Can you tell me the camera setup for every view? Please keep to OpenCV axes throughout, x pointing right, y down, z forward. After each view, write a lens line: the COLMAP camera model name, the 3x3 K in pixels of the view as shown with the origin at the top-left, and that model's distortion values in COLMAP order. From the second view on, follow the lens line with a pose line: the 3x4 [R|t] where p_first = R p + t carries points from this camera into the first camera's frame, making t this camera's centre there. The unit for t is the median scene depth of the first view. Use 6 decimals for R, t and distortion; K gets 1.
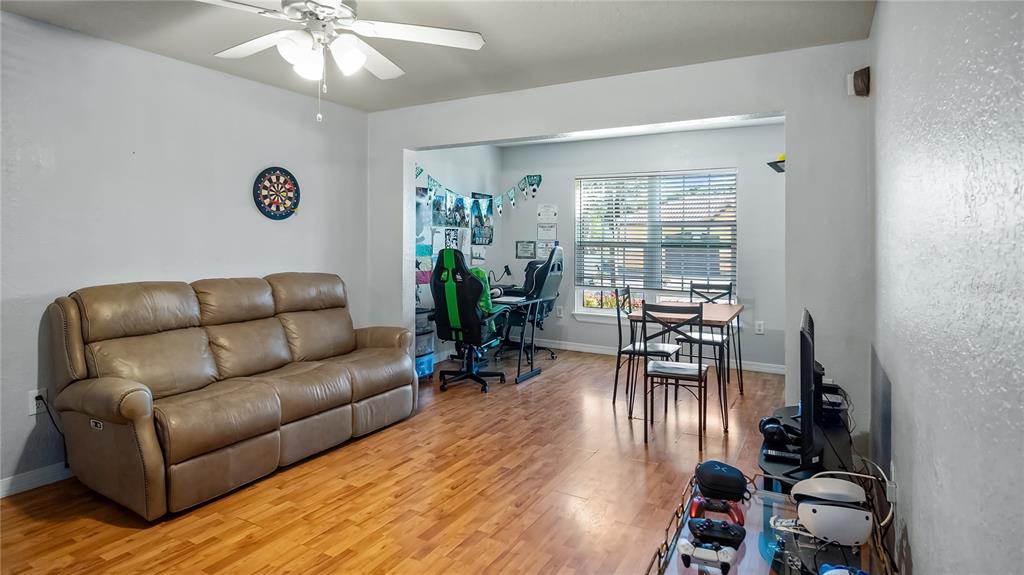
lens RADIAL K [[560.7, 0, 514.4], [0, 560.7, 246.3], [0, 0, 1]] dist [-0.002374, -0.000446]
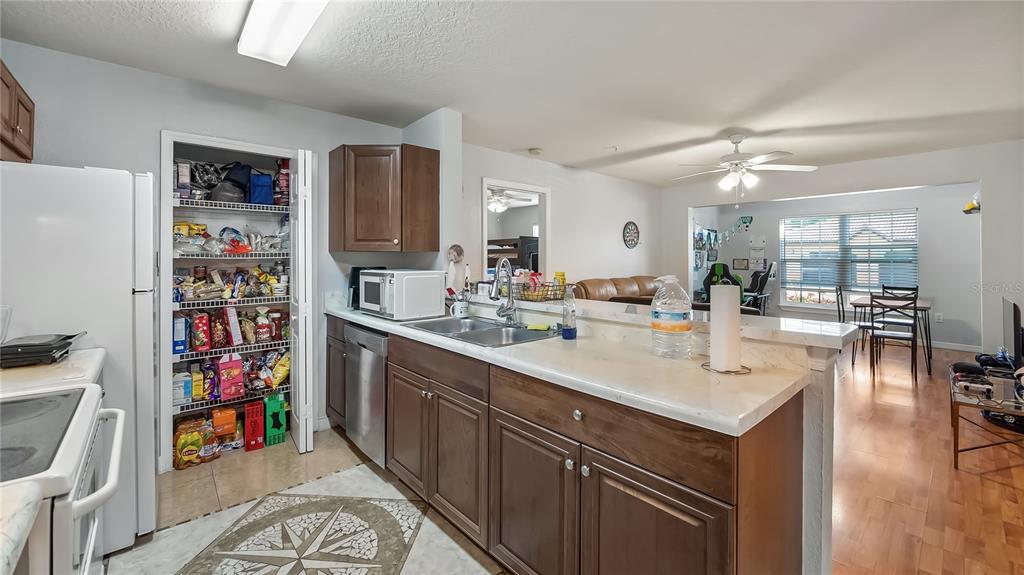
lens RADIAL K [[409.3, 0, 517.1], [0, 409.3, 255.3], [0, 0, 1]] dist [0.000492, 0.000092]
pose [[0.950096, -0.006808, -0.311882, -0.359297], [0.001413, 0.999846, -0.017520, 0.000310], [0.311953, 0.016205, 0.949959, -0.471461]]
